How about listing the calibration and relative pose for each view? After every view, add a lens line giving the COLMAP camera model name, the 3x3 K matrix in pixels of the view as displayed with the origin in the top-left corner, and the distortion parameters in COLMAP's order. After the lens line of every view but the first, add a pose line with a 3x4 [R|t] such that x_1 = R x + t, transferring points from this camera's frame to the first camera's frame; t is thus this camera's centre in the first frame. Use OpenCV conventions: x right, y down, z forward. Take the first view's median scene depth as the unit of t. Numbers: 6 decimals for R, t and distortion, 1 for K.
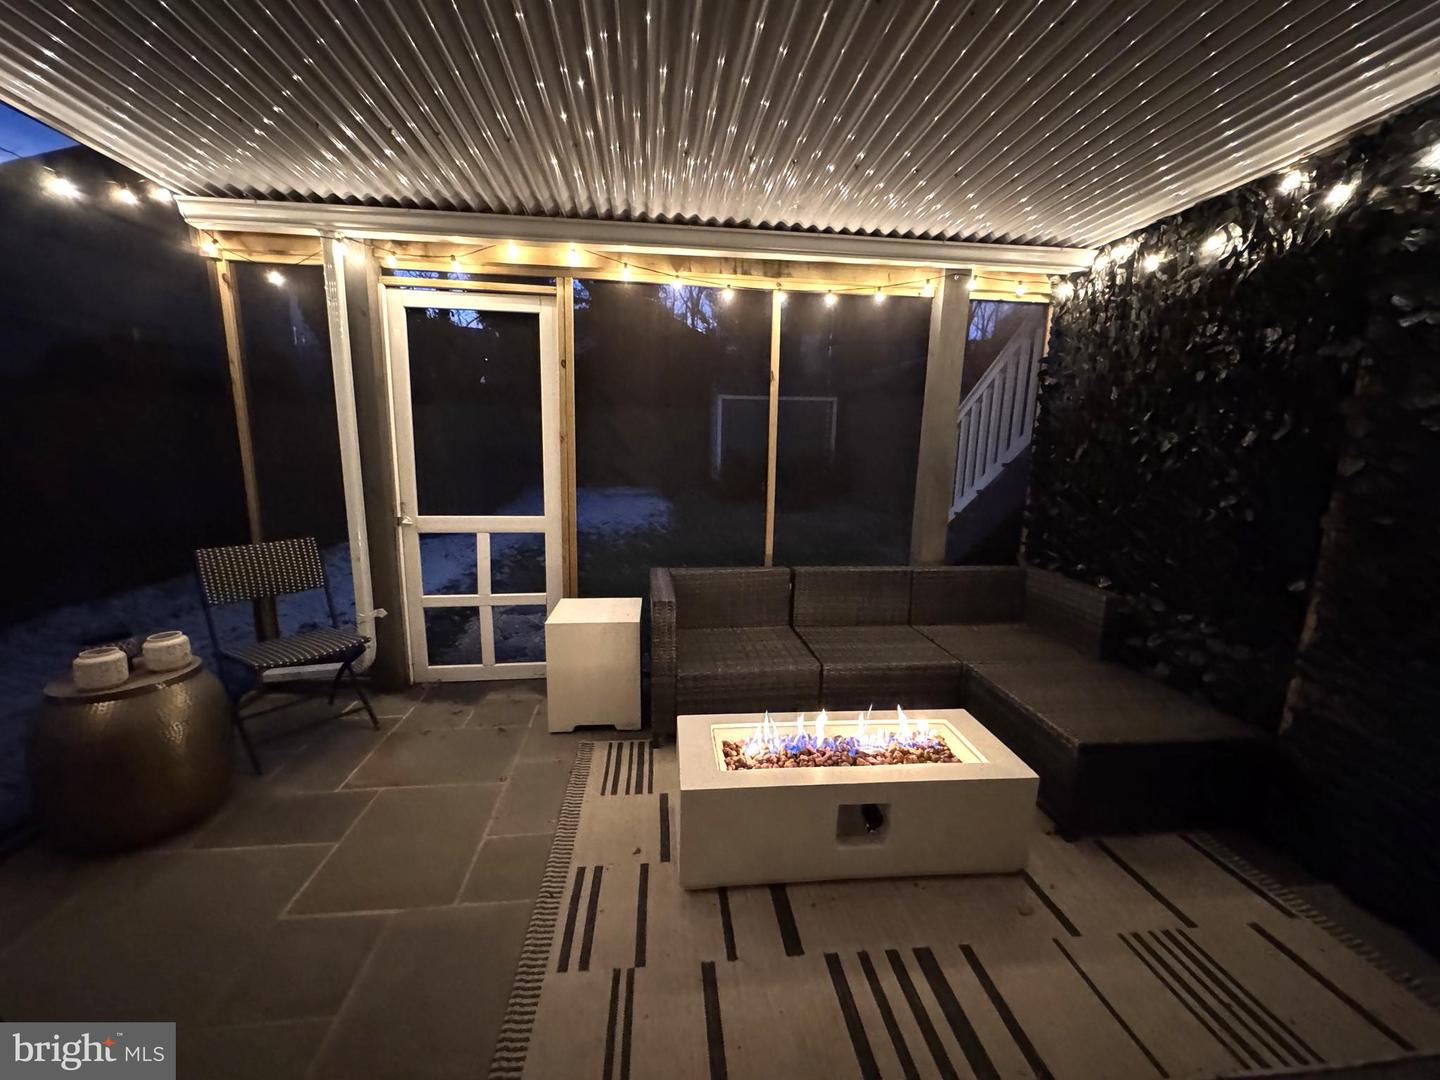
lens RADIAL K [[575.3, 0, 715.6], [0, 575.3, 537.4], [0, 0, 1]] dist [-0.000581, -0.000116]
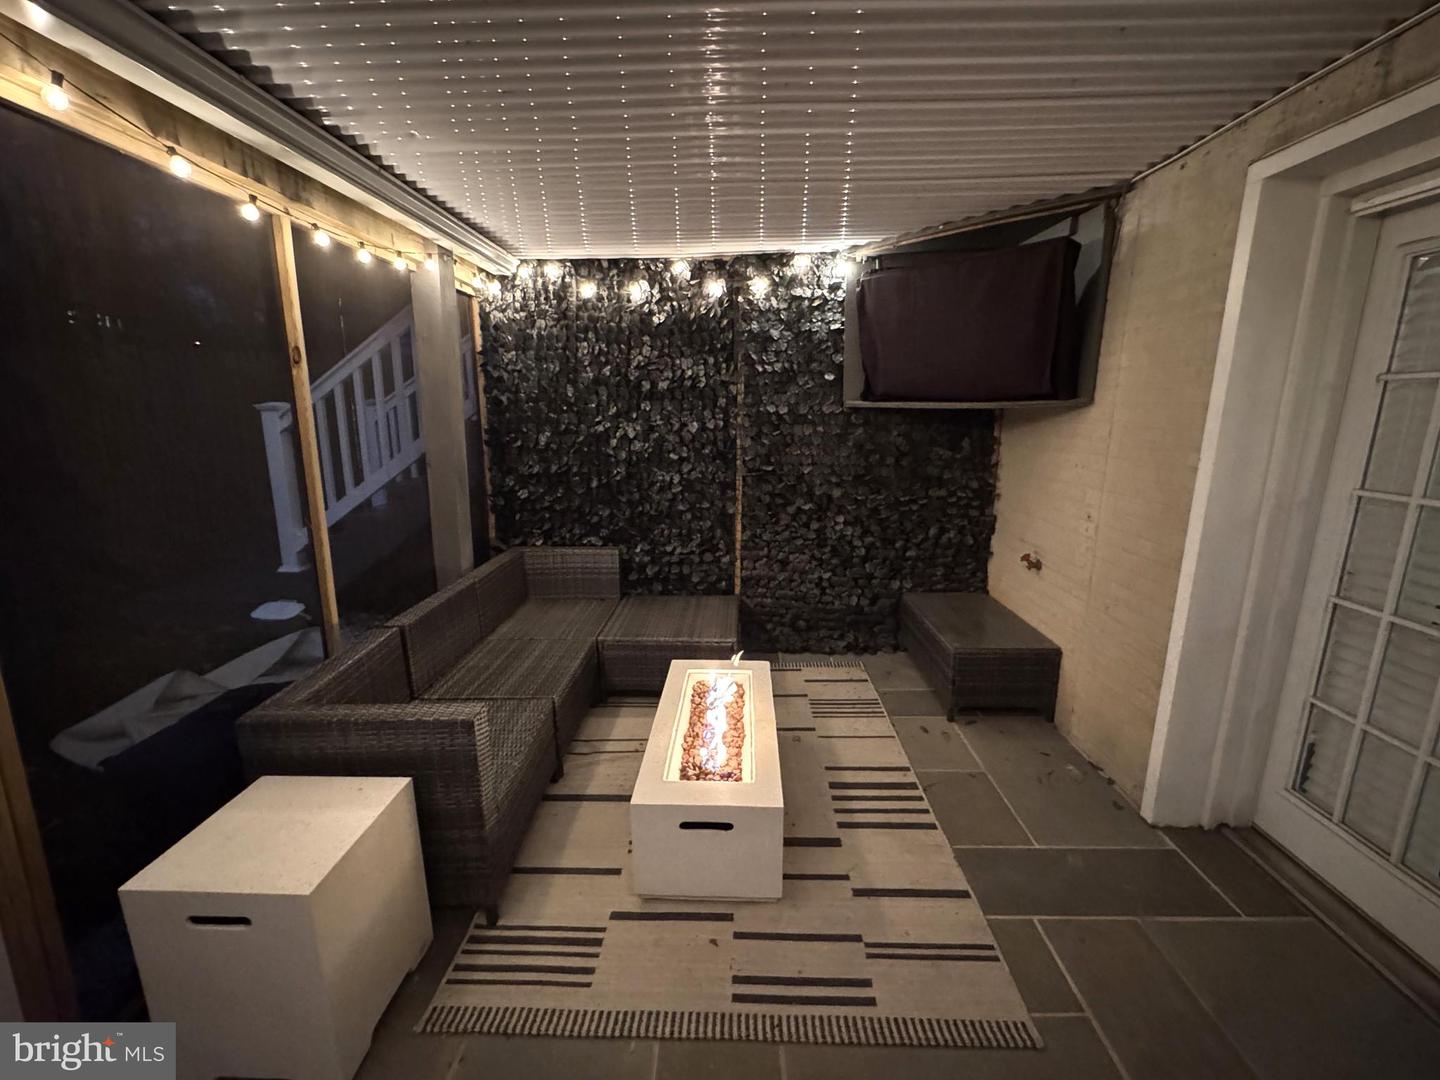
lens RADIAL K [[628.6, 0, 720.0], [0, 628.6, 540.0], [0, 0, 1]] dist [-0.001387, -0.000447]
pose [[0.133319, -0.228127, 0.964460, -0.778346], [0.172046, 0.963700, 0.204165, -0.201447], [-0.976026, 0.138712, 0.167728, 0.633262]]
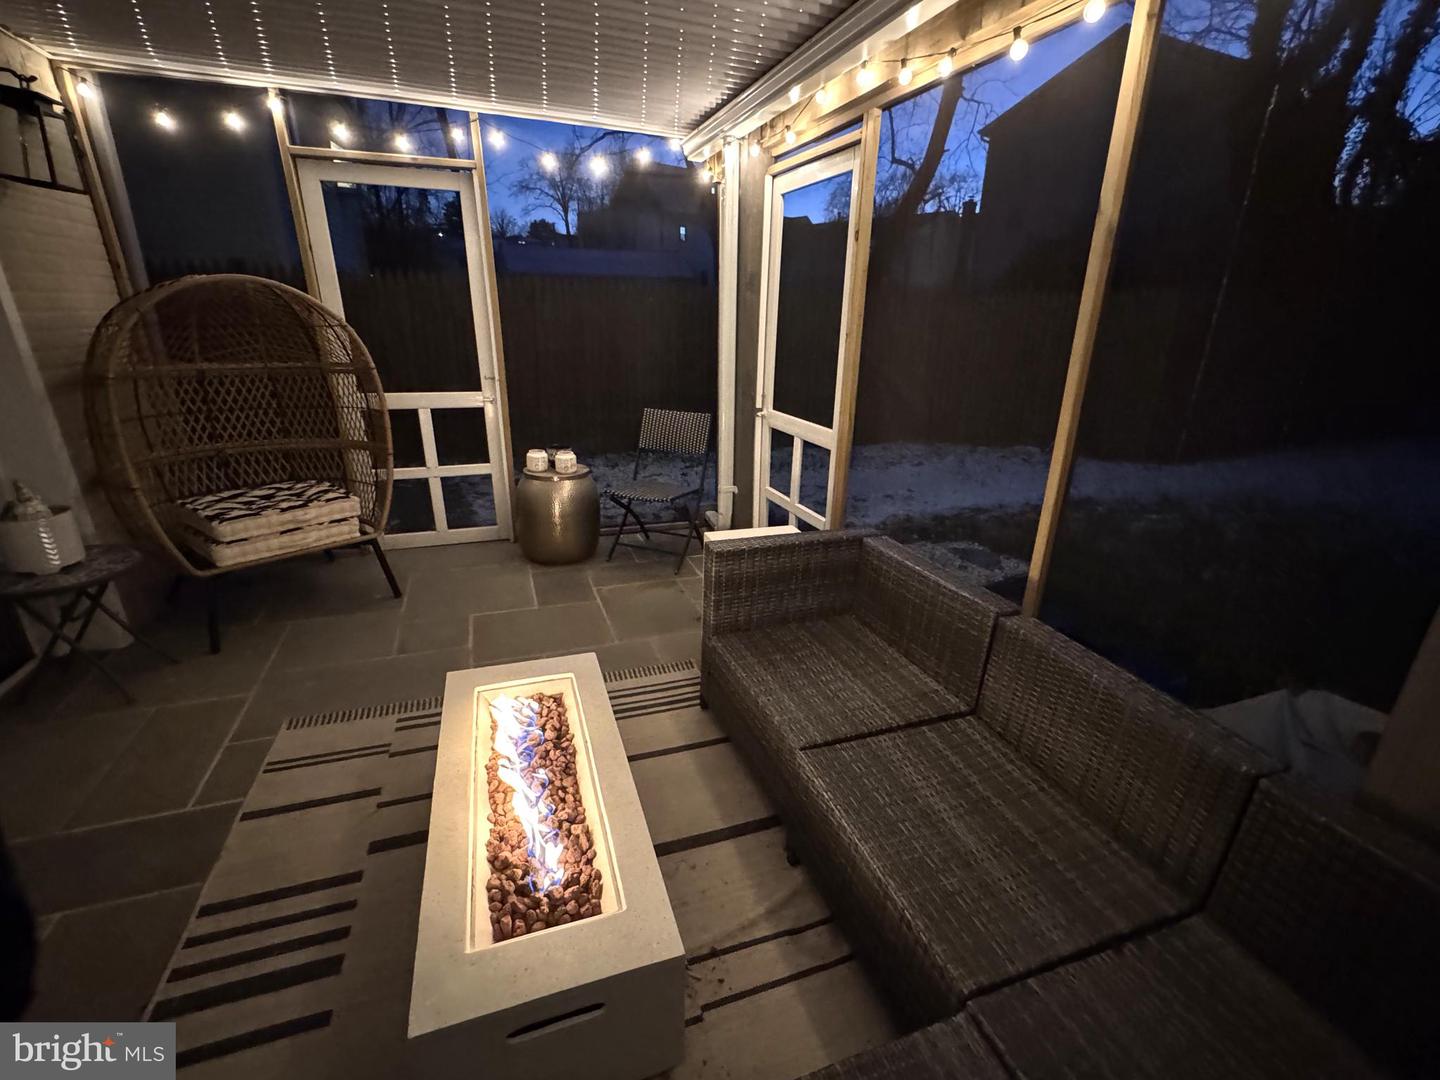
lens RADIAL K [[628.6, 0, 720.0], [0, 628.6, 540.0], [0, 0, 1]] dist [-0.001387, -0.000447]
pose [[0.236884, 0.323213, -0.916199, 0.791042], [-0.179276, 0.941387, 0.285746, -0.169864], [0.954854, 0.096564, 0.280943, 0.840636]]
